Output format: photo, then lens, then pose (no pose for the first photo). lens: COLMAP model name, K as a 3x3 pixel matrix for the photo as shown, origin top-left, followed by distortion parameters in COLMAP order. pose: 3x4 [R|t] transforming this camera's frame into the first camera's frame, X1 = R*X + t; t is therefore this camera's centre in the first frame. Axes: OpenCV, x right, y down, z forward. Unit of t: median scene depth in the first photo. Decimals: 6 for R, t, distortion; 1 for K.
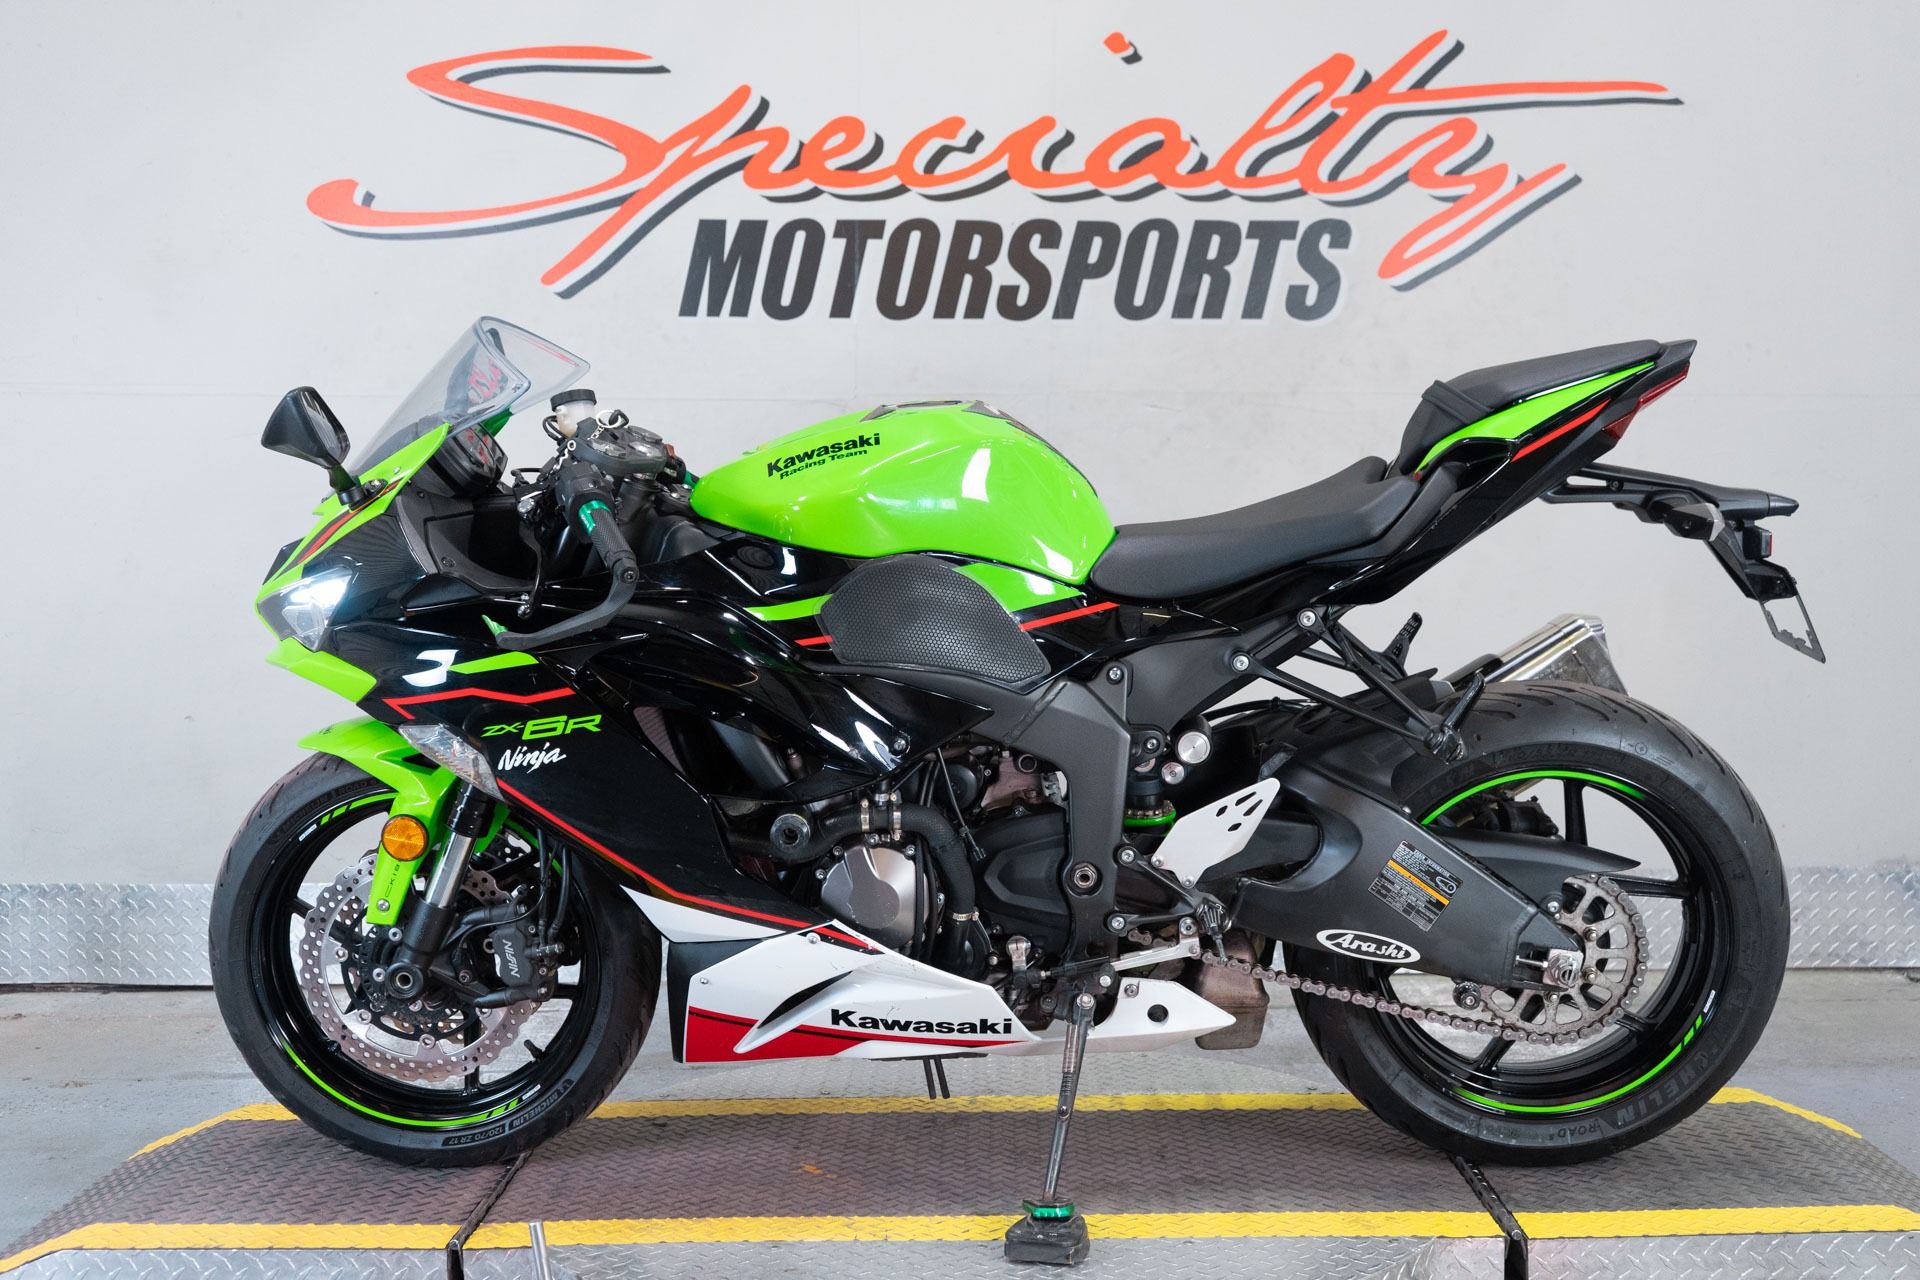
lens RADIAL K [[2166.1, 0, 964.8], [0, 2166.1, 637.7], [0, 0, 1]] dist [0.006431, 0.000000]
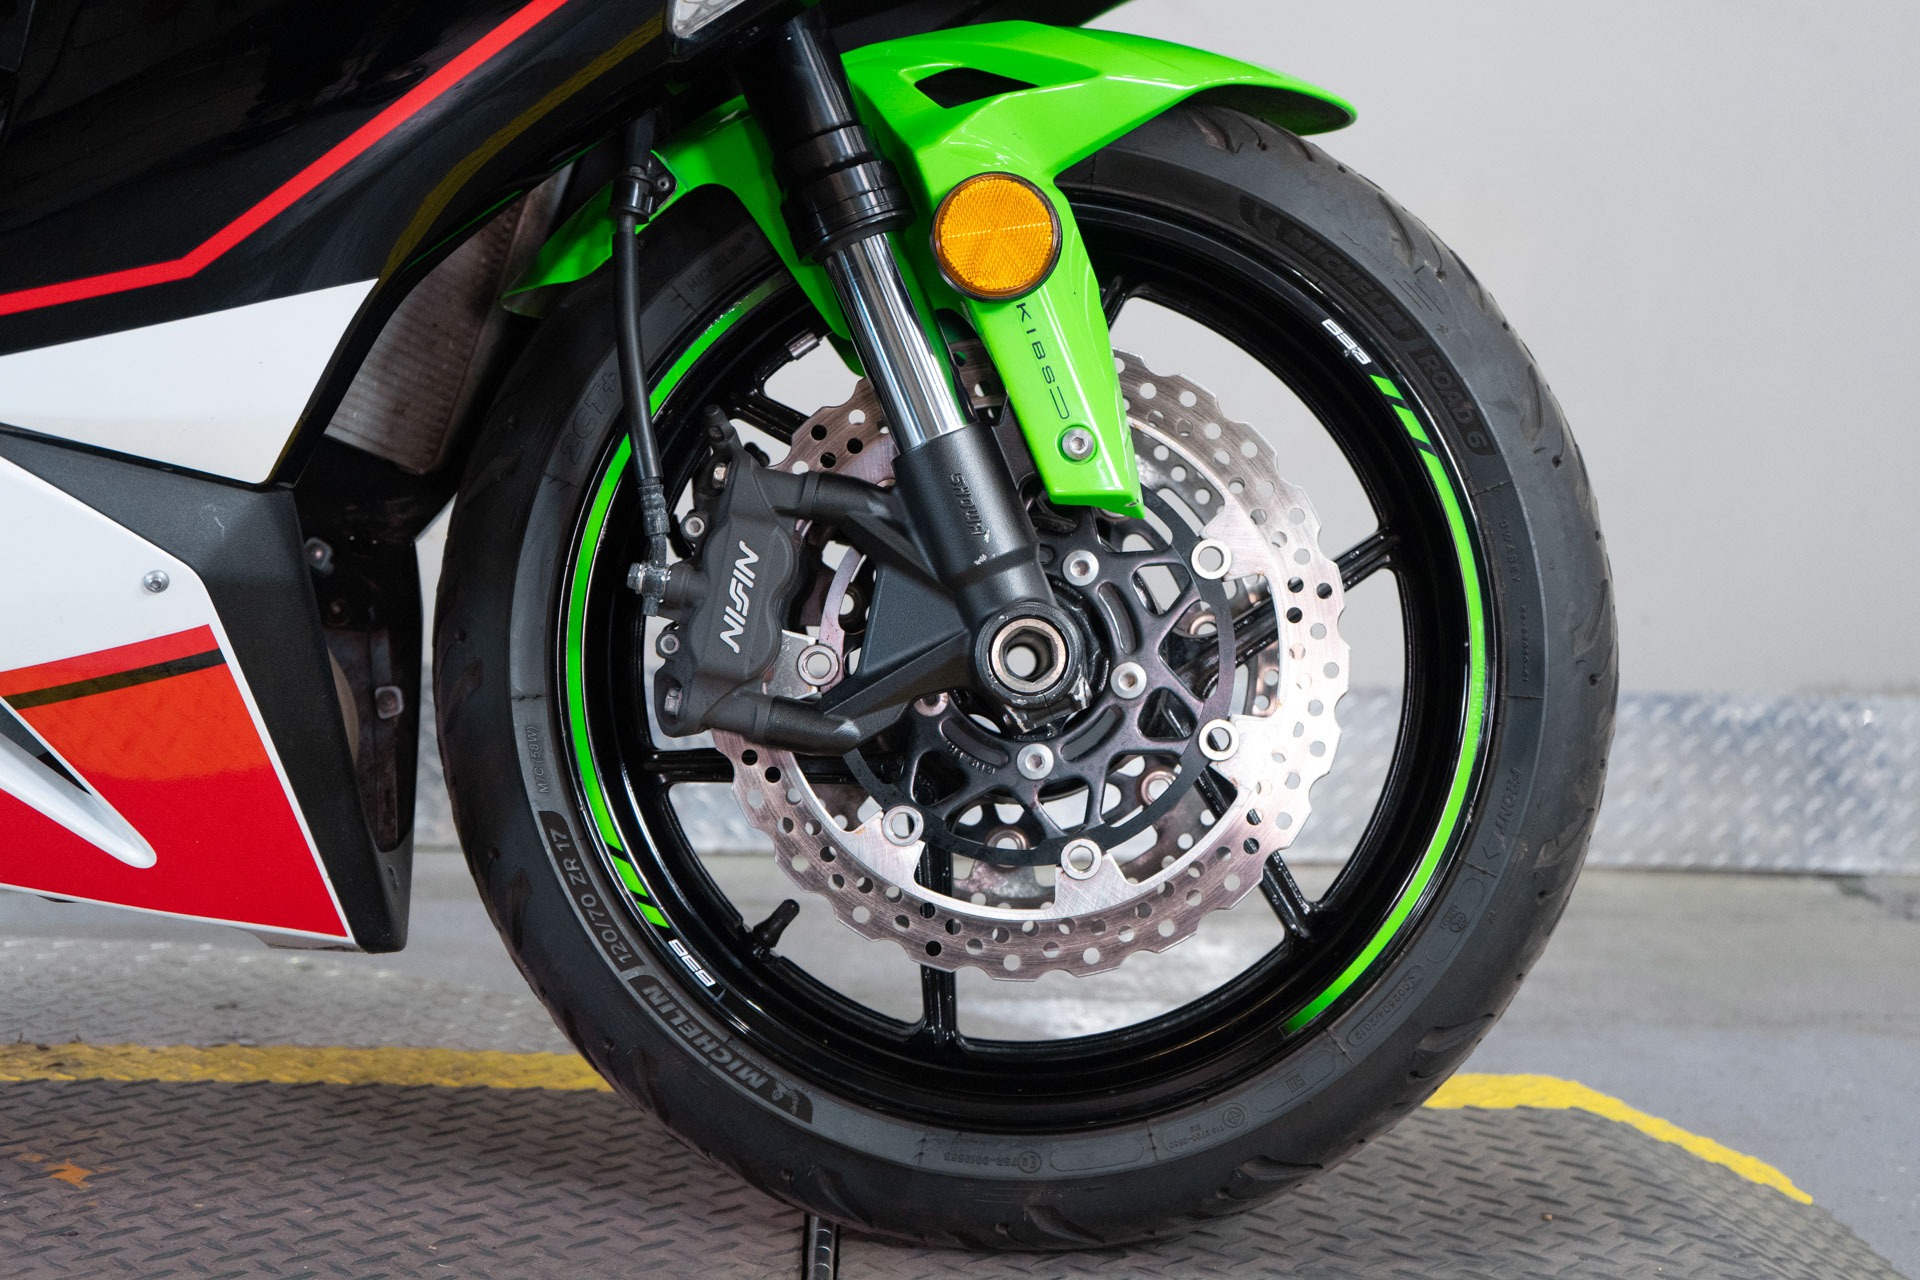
lens RADIAL K [[2414.4, 0, 953.1], [0, 2414.4, 642.1], [0, 0, 1]] dist [0.039350, 0.000000]
pose [[0.996523, 0.033961, 0.076082, 0.222236], [-0.036424, 0.998849, 0.031222, 0.122487], [-0.074934, -0.033885, 0.996613, 0.567653]]
